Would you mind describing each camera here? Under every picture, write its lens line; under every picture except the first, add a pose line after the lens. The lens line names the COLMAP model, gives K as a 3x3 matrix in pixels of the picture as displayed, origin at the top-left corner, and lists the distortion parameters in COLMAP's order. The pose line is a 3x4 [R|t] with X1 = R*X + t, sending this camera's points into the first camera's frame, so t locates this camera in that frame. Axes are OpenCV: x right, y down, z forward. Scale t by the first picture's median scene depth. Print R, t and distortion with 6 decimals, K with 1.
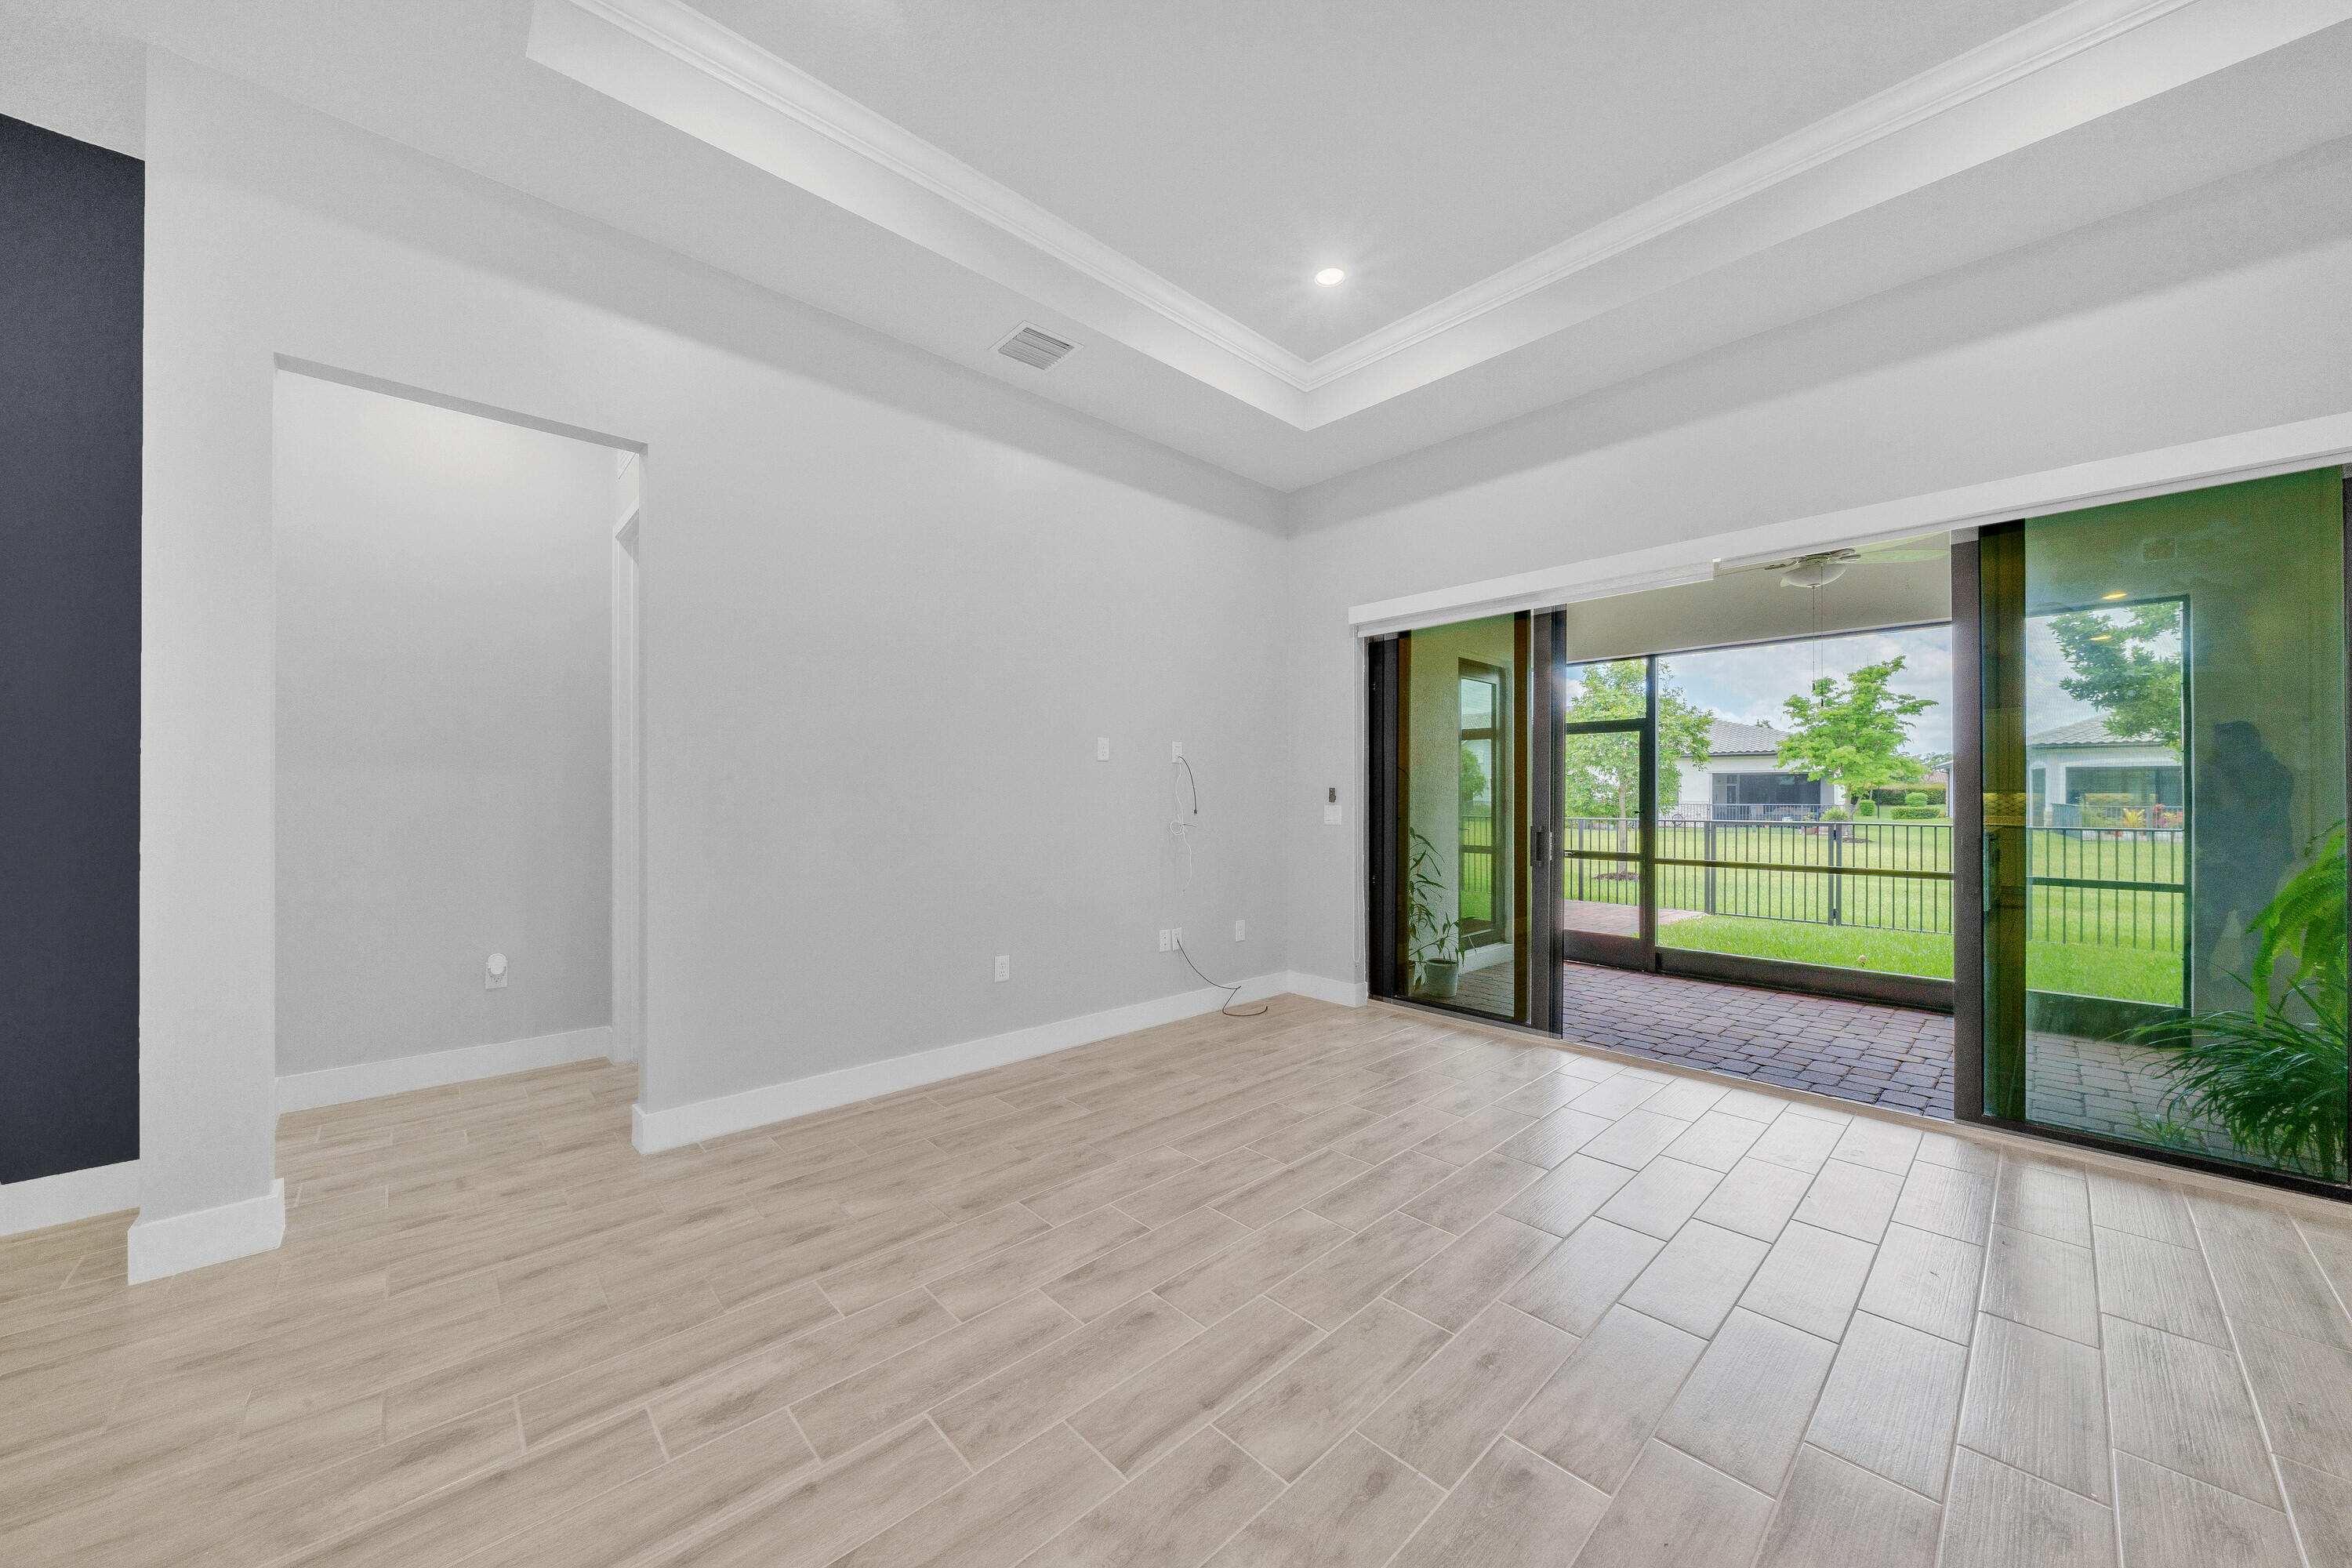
lens RADIAL K [[806.2, 0, 1145.6], [0, 806.2, 793.3], [0, 0, 1]] dist [-0.005338, -0.000042]
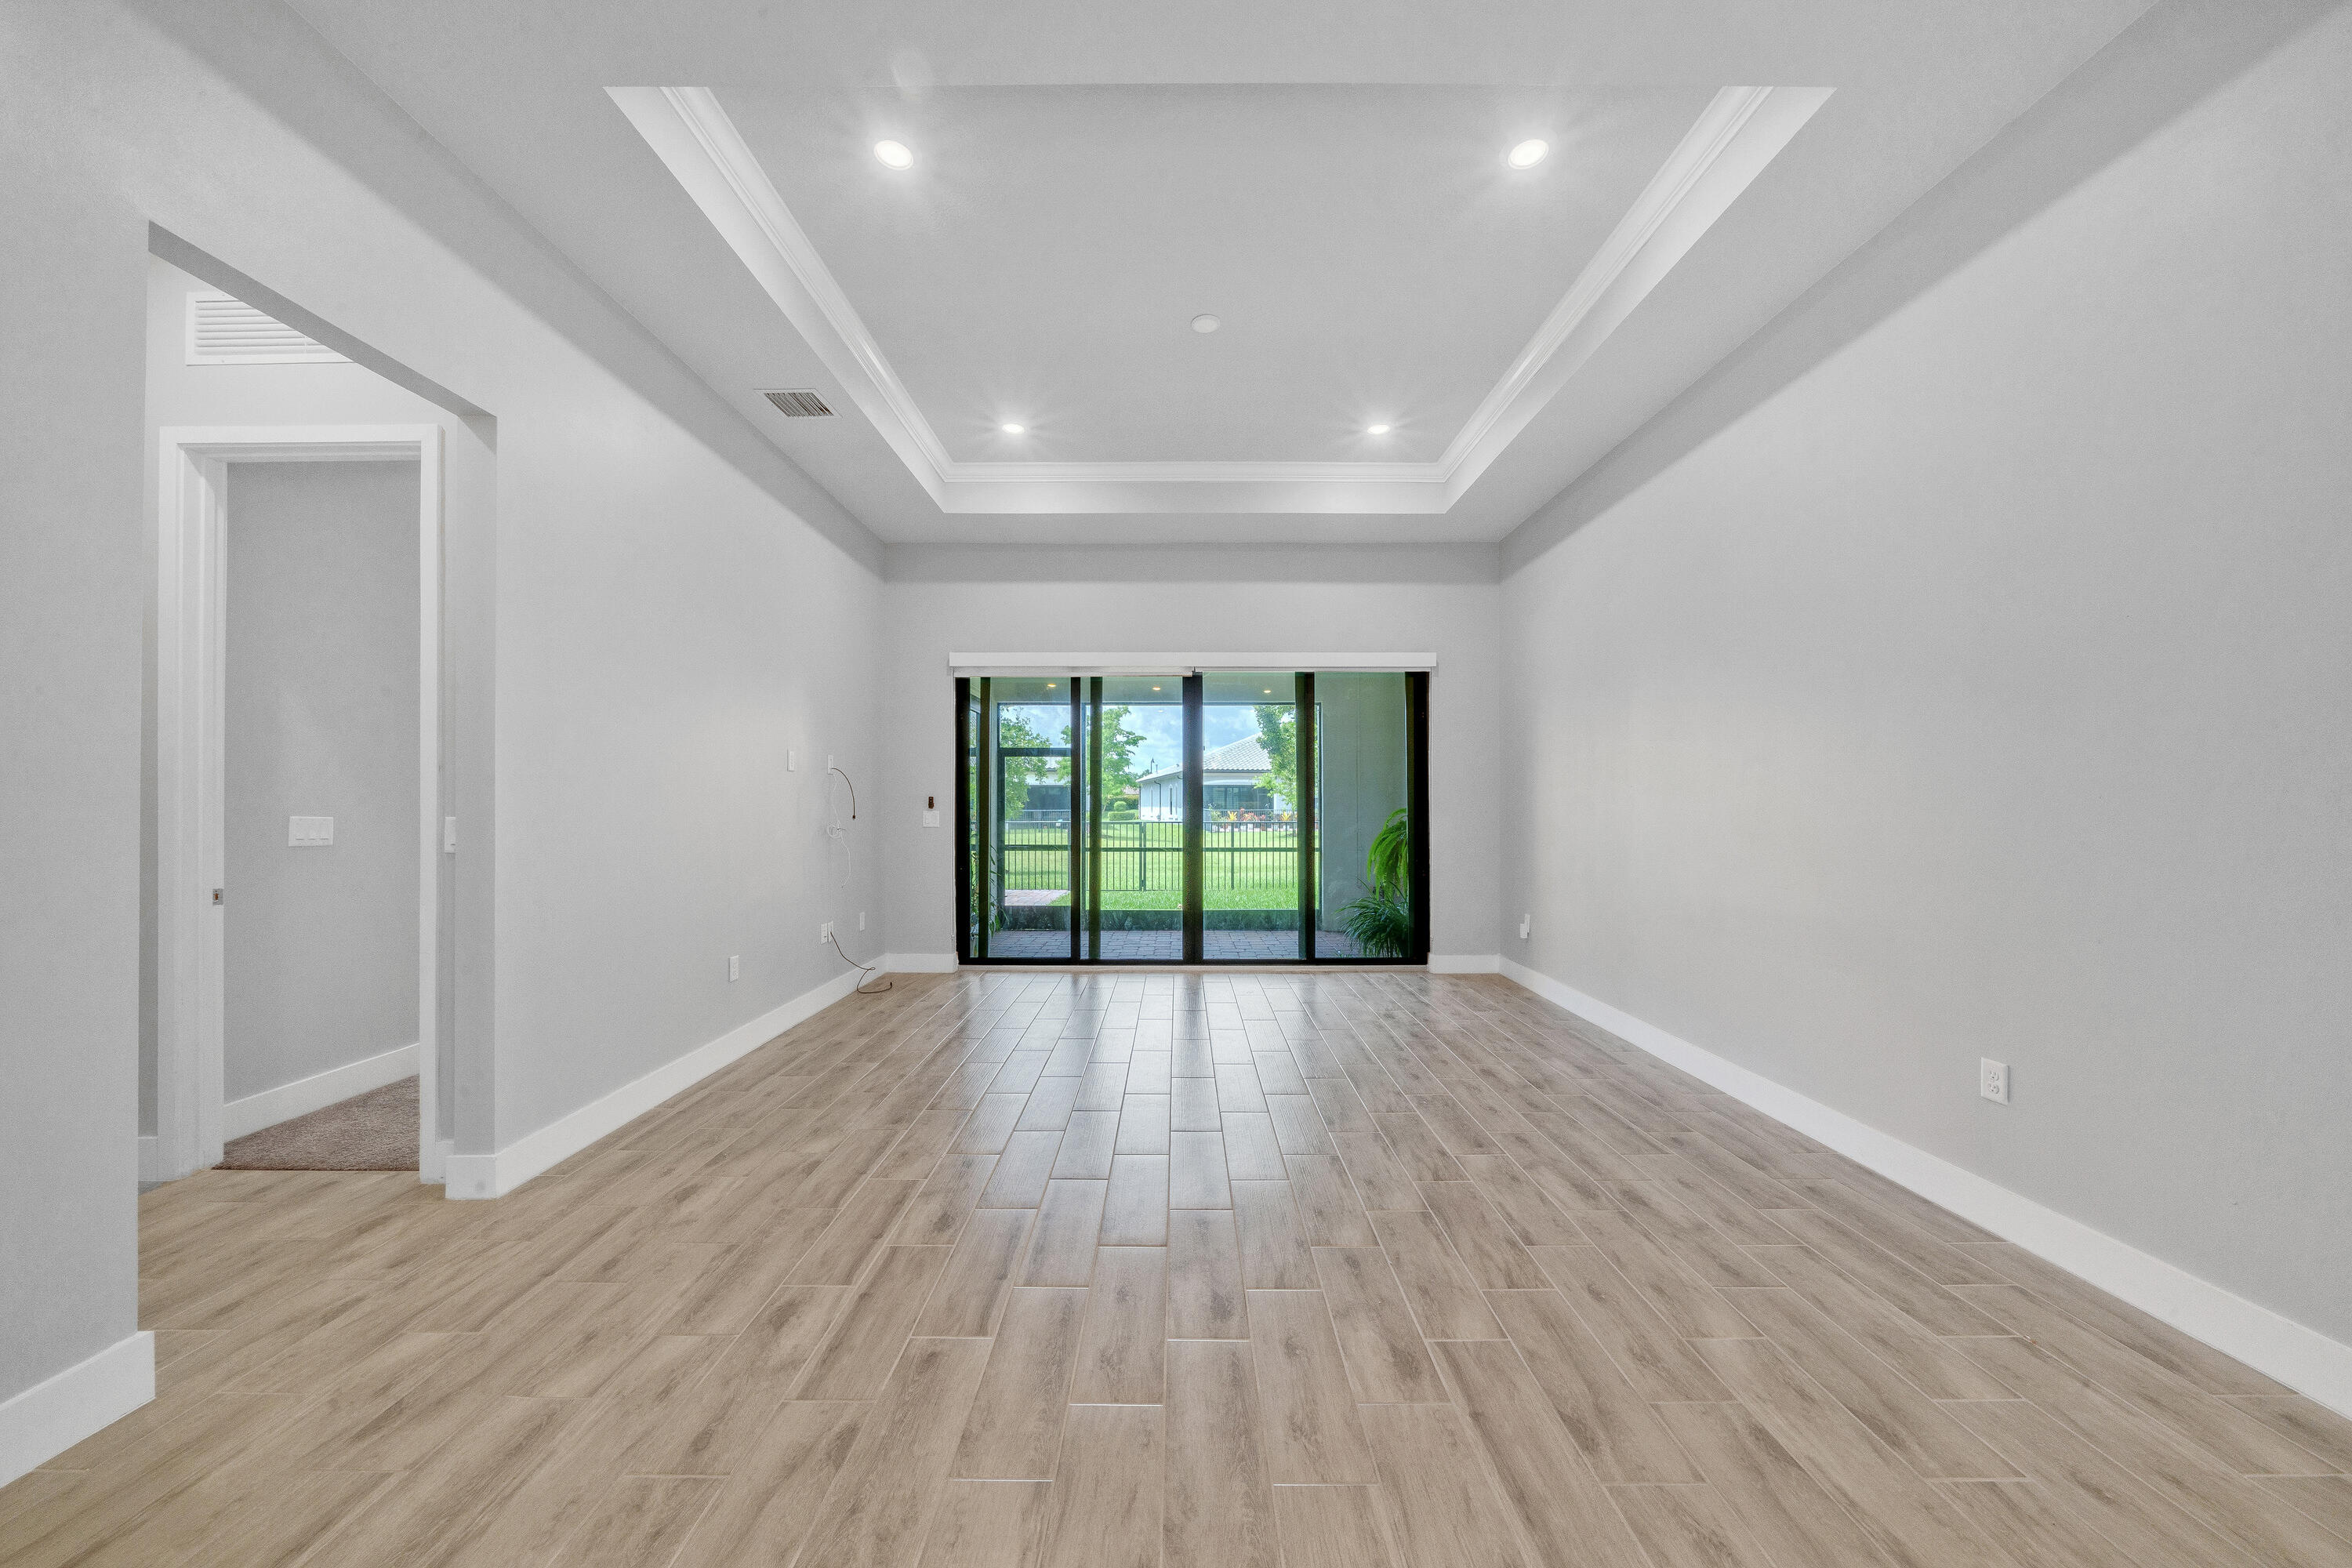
lens RADIAL K [[815.6, 0, 1164.3], [0, 815.6, 798.1], [0, 0, 1]] dist [-0.004528, 0.000014]
pose [[0.678005, 0.004969, 0.735040, -0.437544], [-0.002678, 0.999987, -0.004290, -0.000419], [-0.735052, 0.000940, 0.678010, -0.098643]]
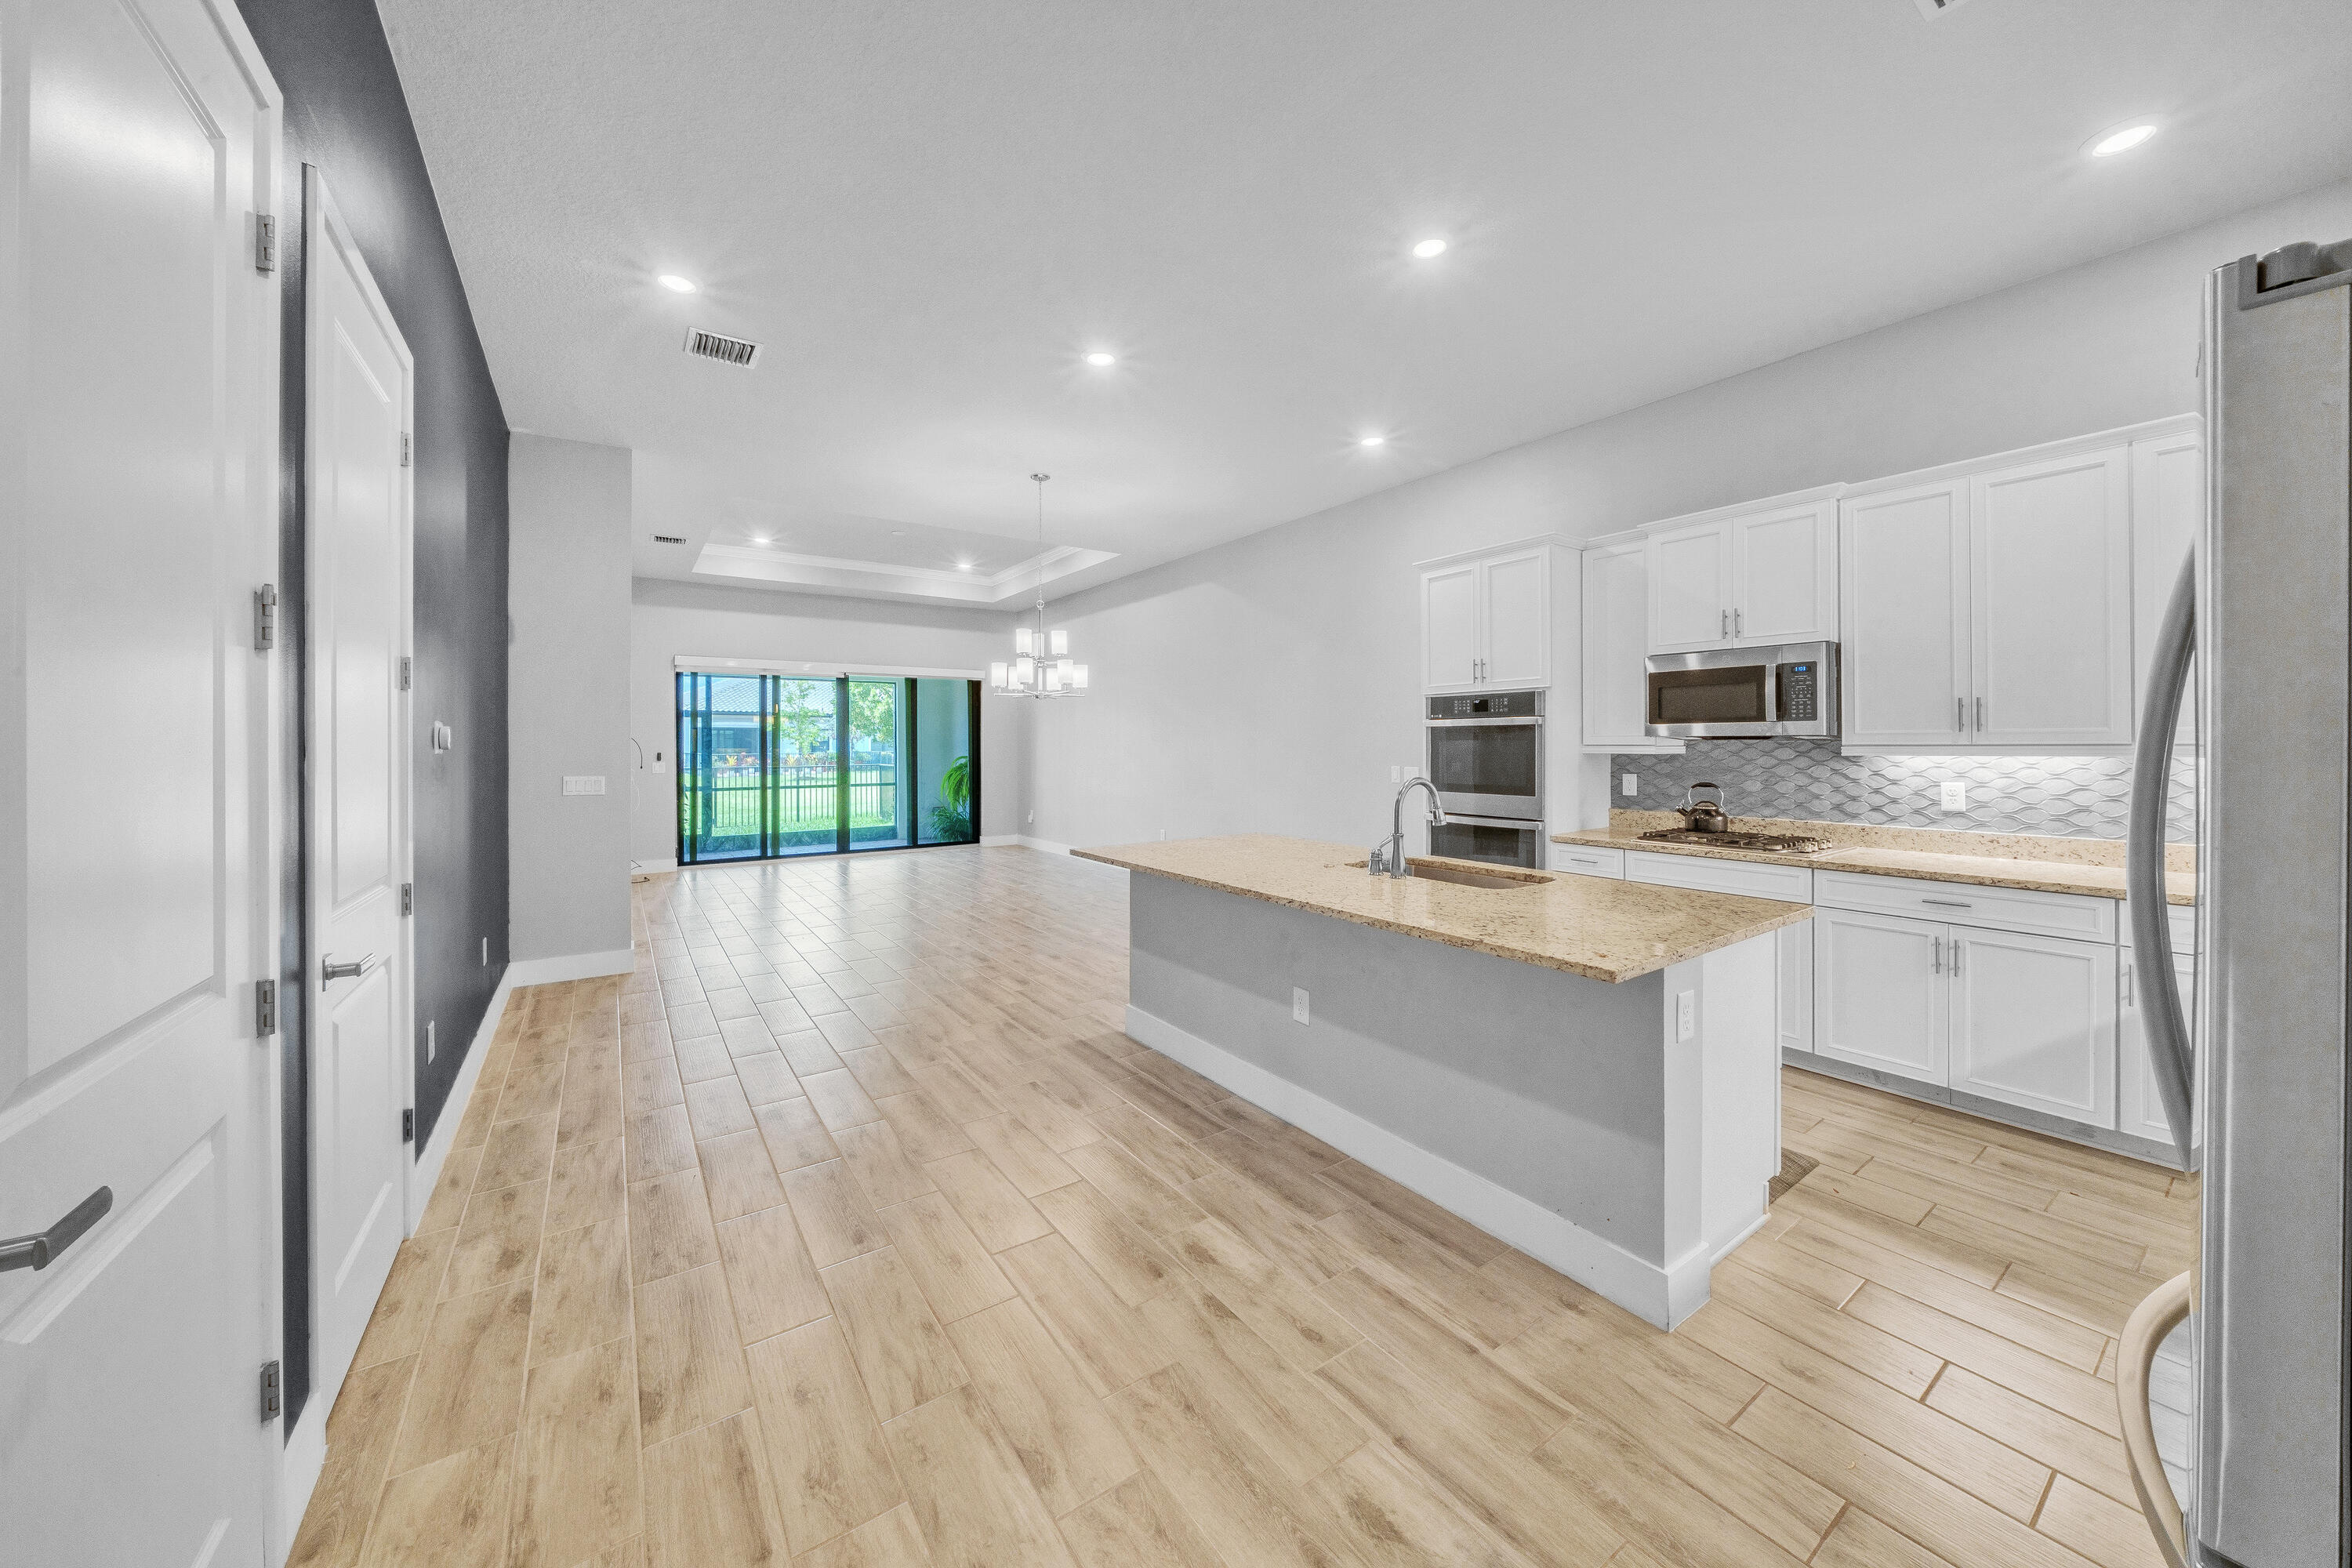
lens RADIAL K [[807.3, 0, 1162.1], [0, 807.3, 747.2], [0, 0, 1]] dist [-0.000569, 0.000012]
pose [[0.143409, -0.004366, 0.989654, -1.389496], [-0.000480, 0.999990, 0.004481, -0.027538], [-0.989663, -0.001117, 0.143405, -0.369332]]
